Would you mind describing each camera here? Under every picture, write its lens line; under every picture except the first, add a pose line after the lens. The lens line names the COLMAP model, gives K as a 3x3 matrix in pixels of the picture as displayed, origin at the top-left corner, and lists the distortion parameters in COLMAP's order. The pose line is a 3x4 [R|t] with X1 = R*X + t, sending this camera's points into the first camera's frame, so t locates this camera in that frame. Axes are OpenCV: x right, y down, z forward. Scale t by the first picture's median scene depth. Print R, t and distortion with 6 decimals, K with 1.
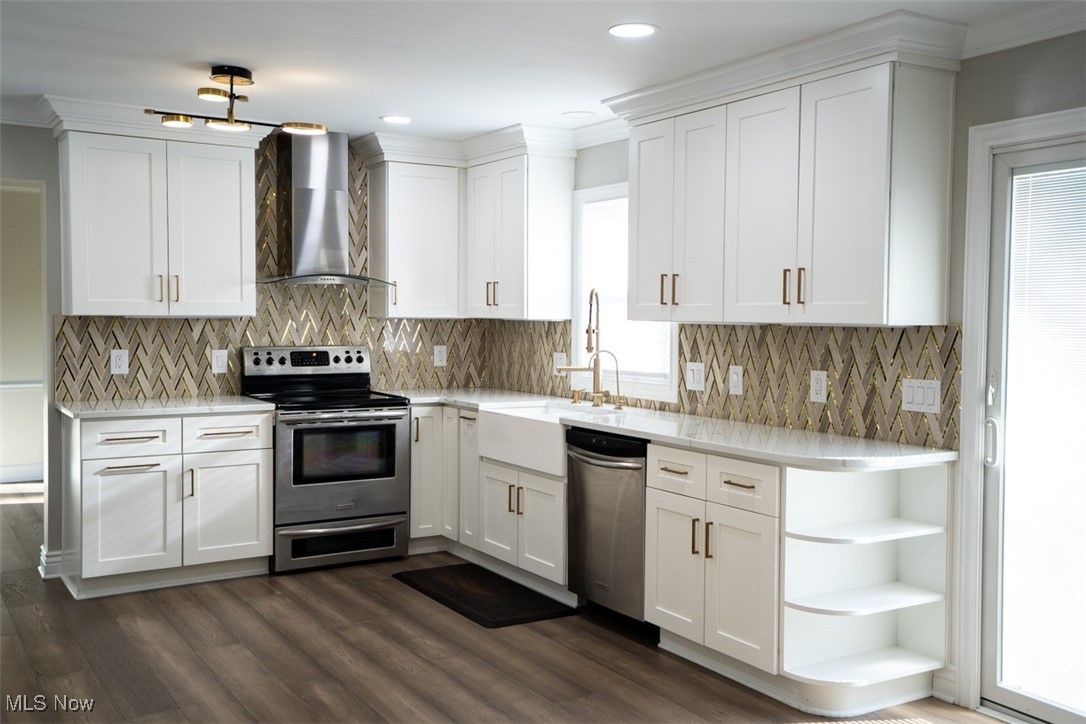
lens RADIAL K [[1072.4, 0, 543.9], [0, 1072.4, 361.1], [0, 0, 1]] dist [-0.005734, 0.000000]
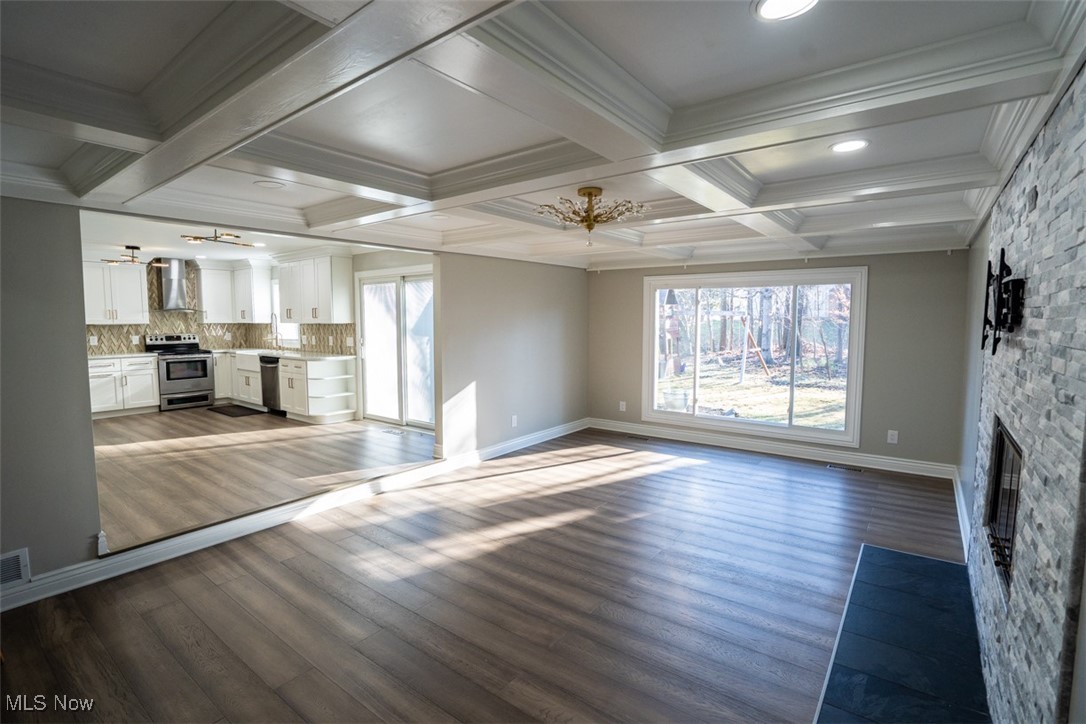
lens RADIAL K [[512.7, 0, 537.4], [0, 512.7, 359.4], [0, 0, 1]] dist [-0.035673, 0.002363]
pose [[0.934578, -0.037690, 0.353756, 0.226302], [0.025450, 0.998908, 0.039190, 0.028075], [-0.354847, -0.027623, 0.934516, -0.637102]]
